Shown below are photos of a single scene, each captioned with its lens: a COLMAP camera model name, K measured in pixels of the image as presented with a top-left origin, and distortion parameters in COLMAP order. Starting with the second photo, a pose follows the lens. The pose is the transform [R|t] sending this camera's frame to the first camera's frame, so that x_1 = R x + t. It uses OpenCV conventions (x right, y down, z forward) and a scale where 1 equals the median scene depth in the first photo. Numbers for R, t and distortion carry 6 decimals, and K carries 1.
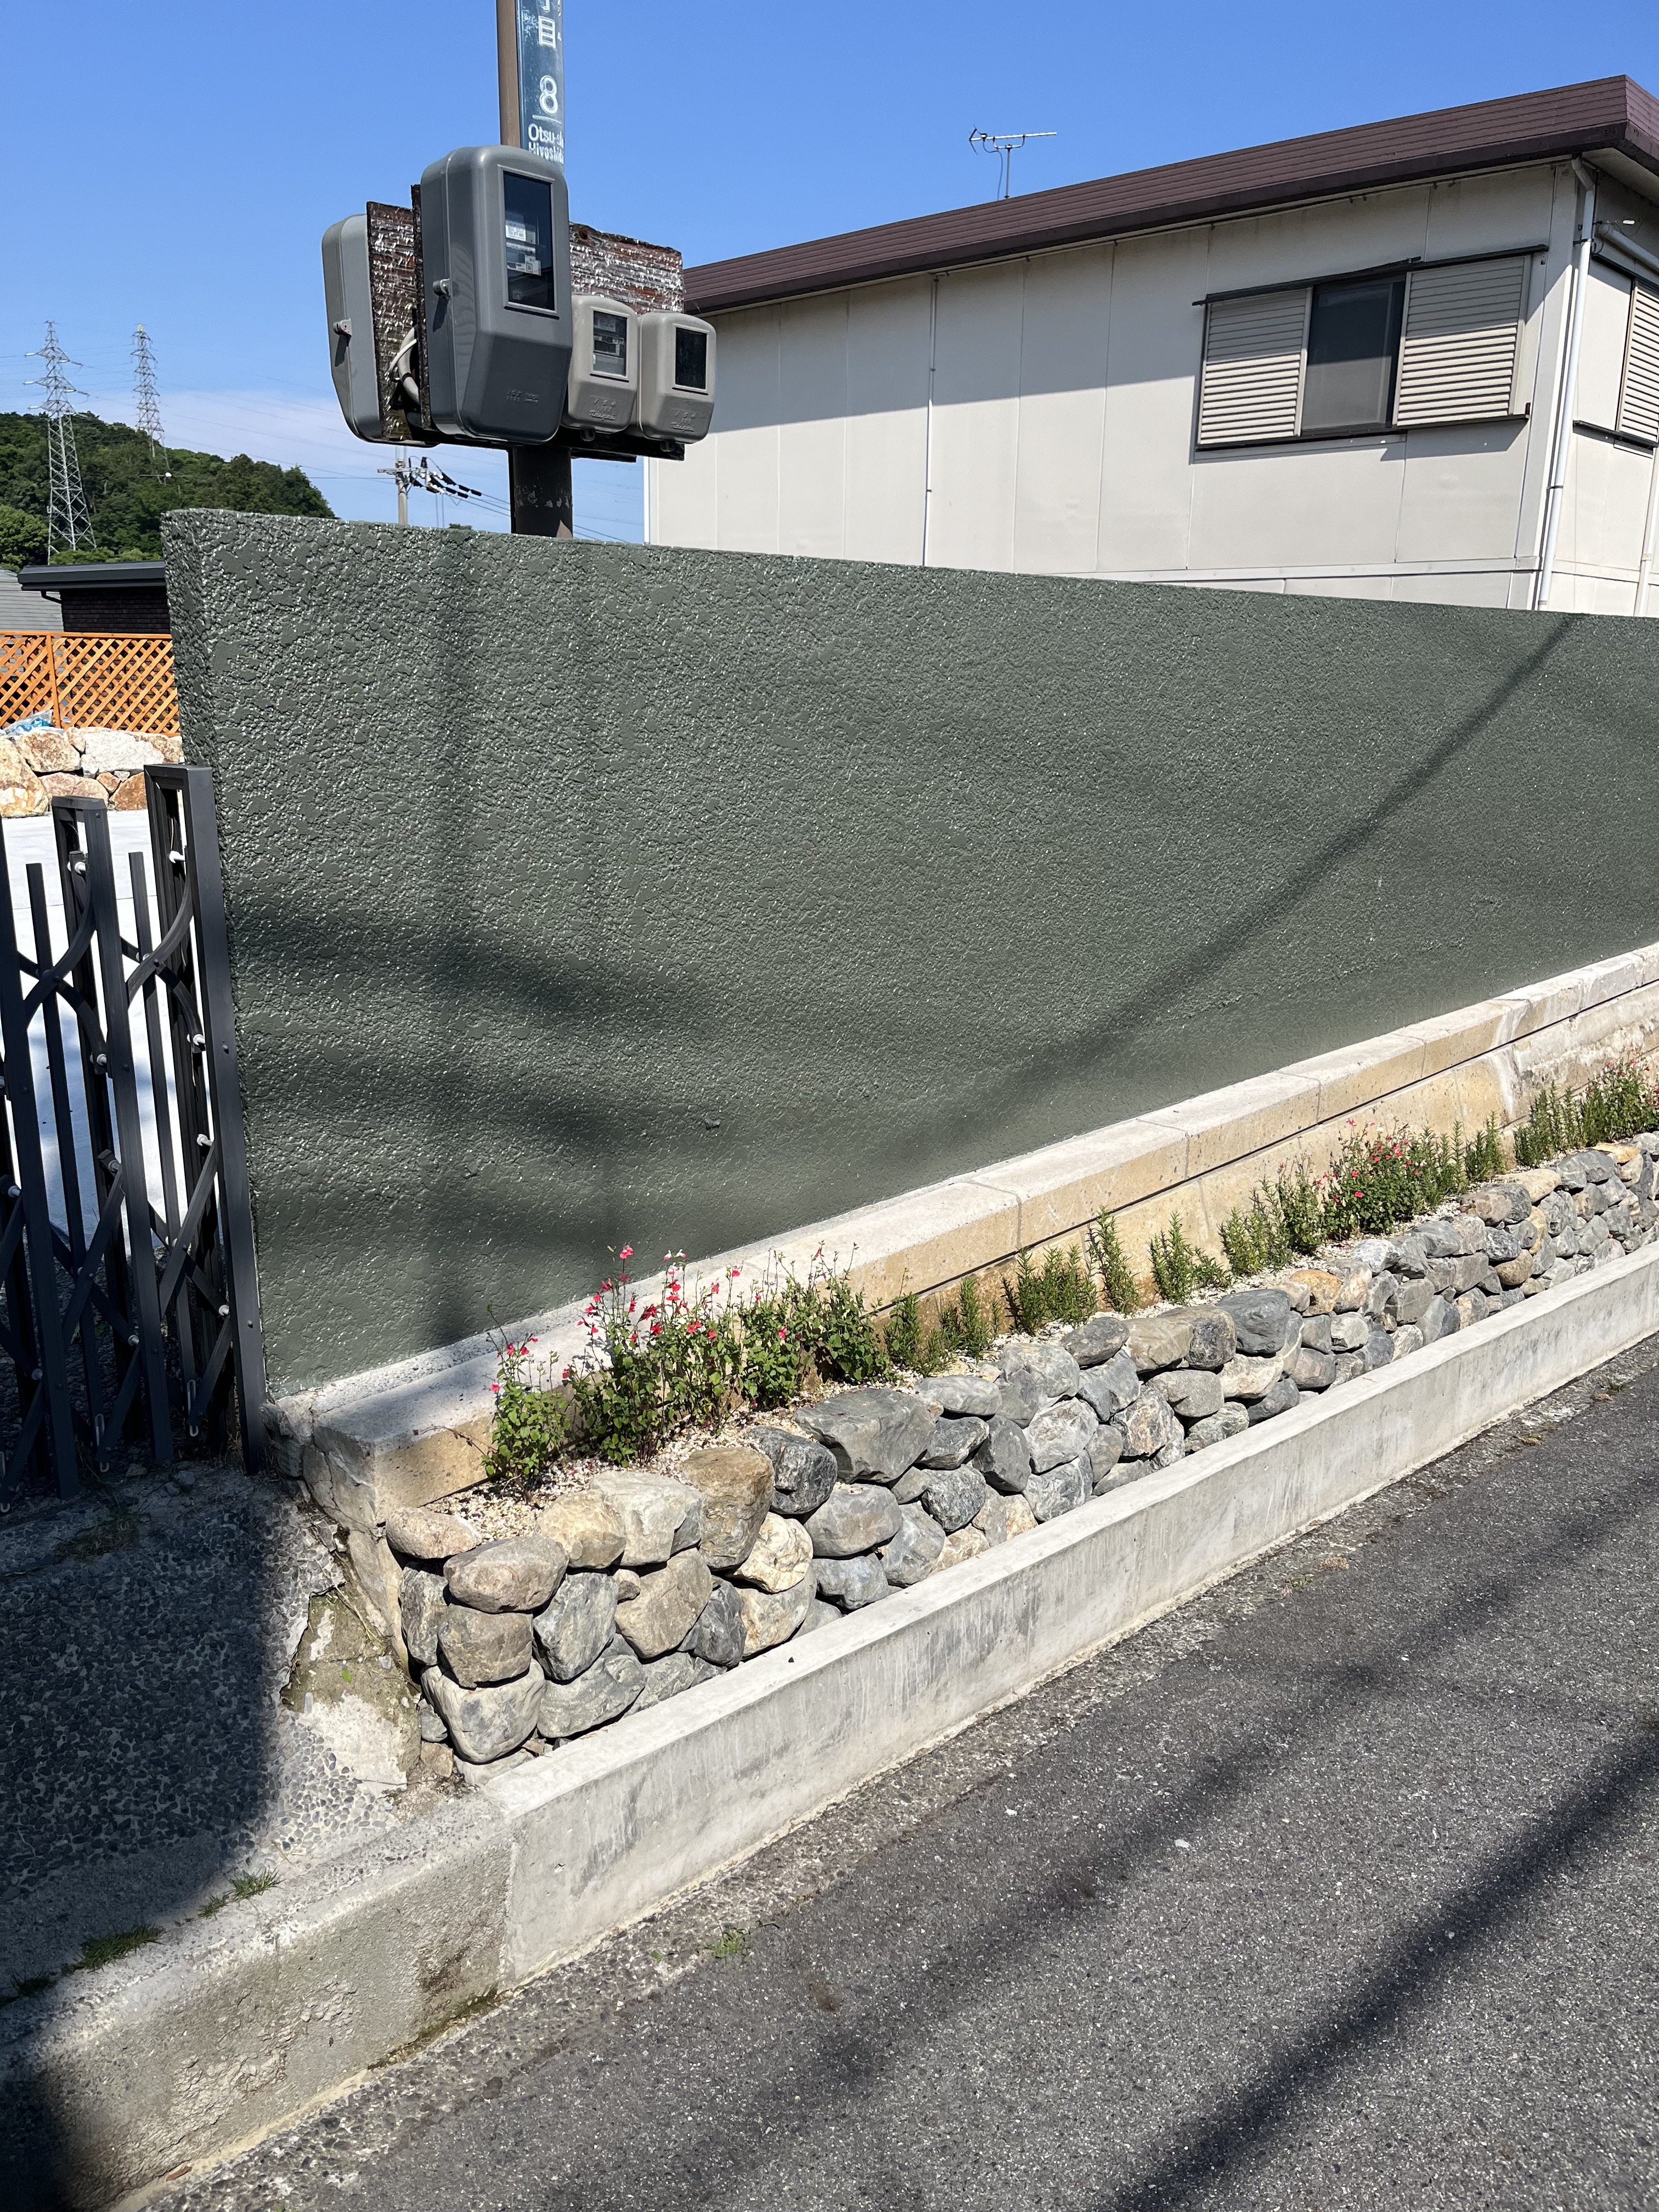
lens RADIAL K [[1666.1, 0, 821.4], [0, 1666.1, 1107.8], [0, 0, 1]] dist [-0.004248, -0.023375]
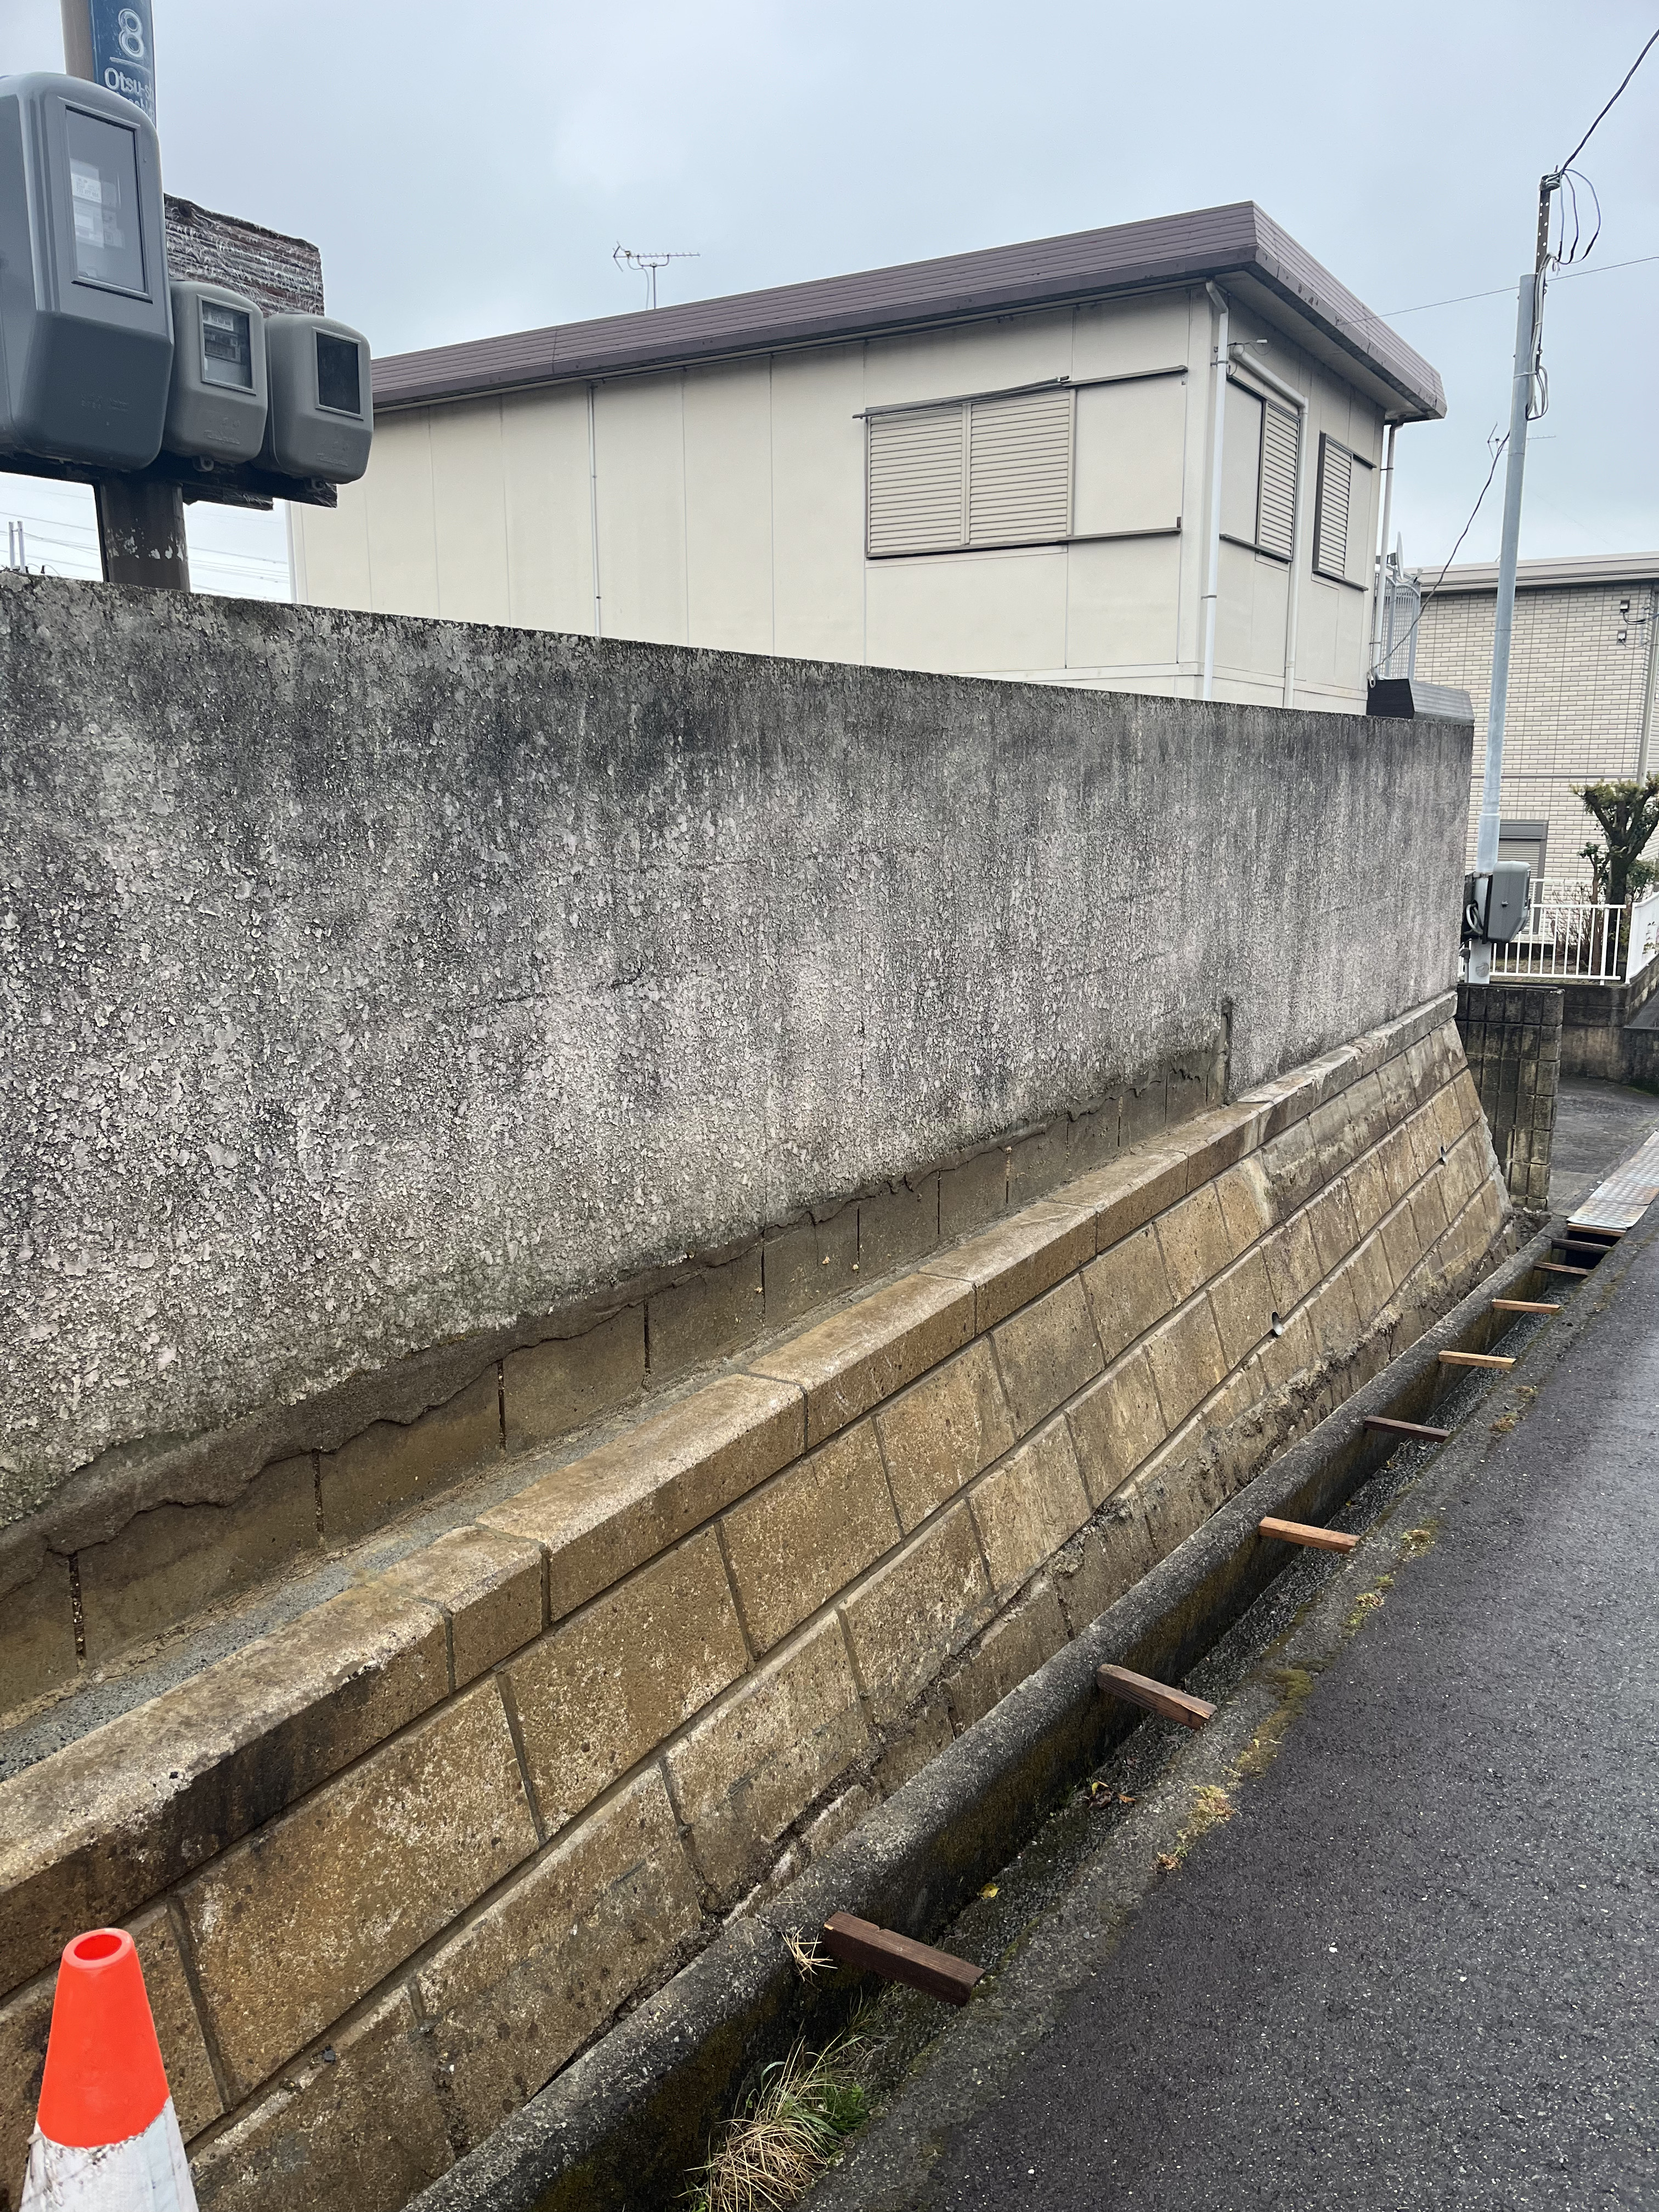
lens RADIAL K [[1666.1, 0, 839.8], [0, 1666.1, 1111.6], [0, 0, 1]] dist [-0.004248, -0.023375]
pose [[0.978472, -0.062291, 0.196755, -0.019883], [0.075521, 0.995309, -0.060465, -0.034608], [-0.192065, 0.074022, 0.978587, 0.187084]]
